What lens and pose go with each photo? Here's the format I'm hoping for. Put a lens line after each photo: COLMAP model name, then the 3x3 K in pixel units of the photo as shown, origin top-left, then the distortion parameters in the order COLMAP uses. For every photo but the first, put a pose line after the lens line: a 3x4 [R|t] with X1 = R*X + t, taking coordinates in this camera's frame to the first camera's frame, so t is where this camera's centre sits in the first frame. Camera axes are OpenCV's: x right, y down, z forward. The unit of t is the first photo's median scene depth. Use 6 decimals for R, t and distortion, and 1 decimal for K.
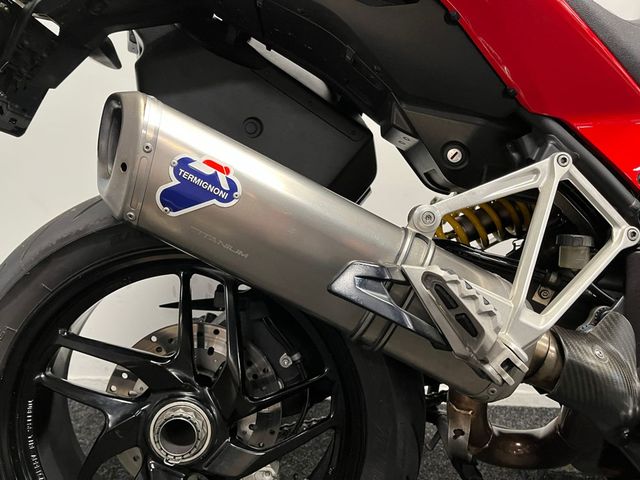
lens RADIAL K [[492.4, 0, 320.0], [0, 492.4, 240.0], [0, 0, 1]] dist [0.018362, -0.004348]
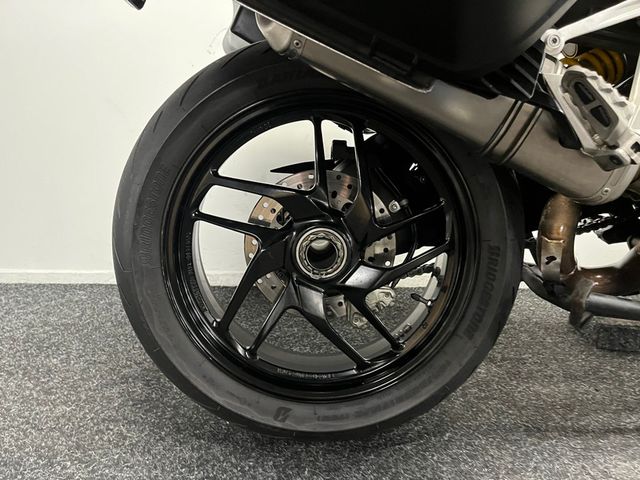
lens RADIAL K [[482.8, 0, 320.0], [0, 482.8, 240.0], [0, 0, 1]] dist [0.071159, -0.095192]
pose [[0.999317, -0.027392, -0.024801, -0.288810], [0.030009, 0.993238, 0.112150, 0.254334], [0.021562, -0.112818, 0.993382, -0.176212]]
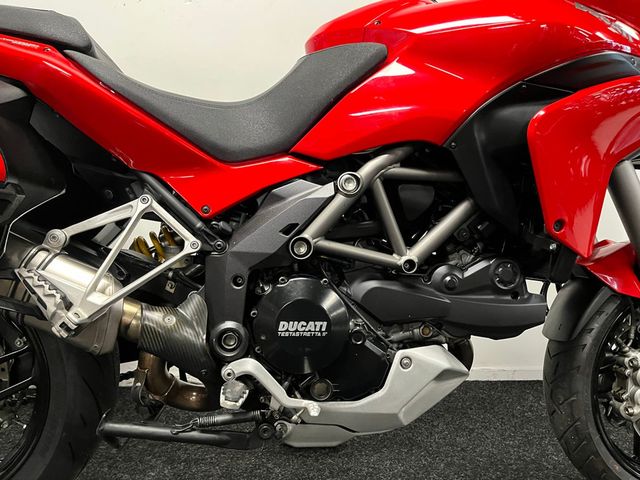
lens RADIAL K [[482.8, 0, 320.0], [0, 482.8, 240.0], [0, 0, 1]] dist [0.071159, -0.095192]
pose [[0.996672, -0.029994, 0.075797, 0.908686], [0.031713, 0.999264, -0.021577, 0.020098], [-0.075094, 0.023909, 0.996890, -0.588737]]
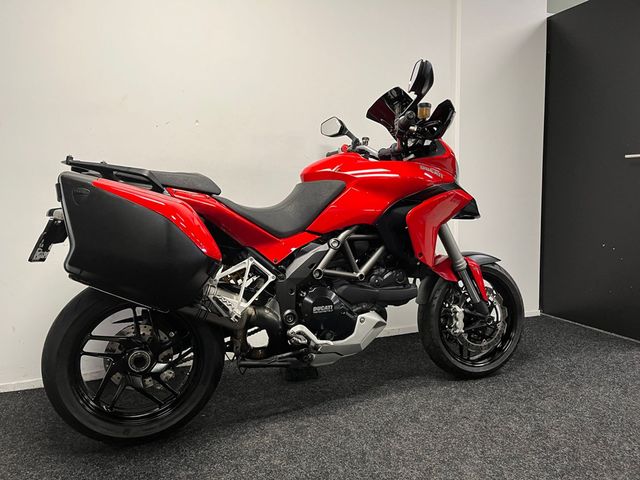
lens RADIAL K [[482.8, 0, 320.0], [0, 482.8, 240.0], [0, 0, 1]] dist [0.071159, -0.095192]
pose [[0.938472, -0.102363, 0.329838, -0.177511], [0.108903, 0.994051, -0.001359, -0.235137], [-0.327737, 0.037196, 0.944037, -2.407344]]
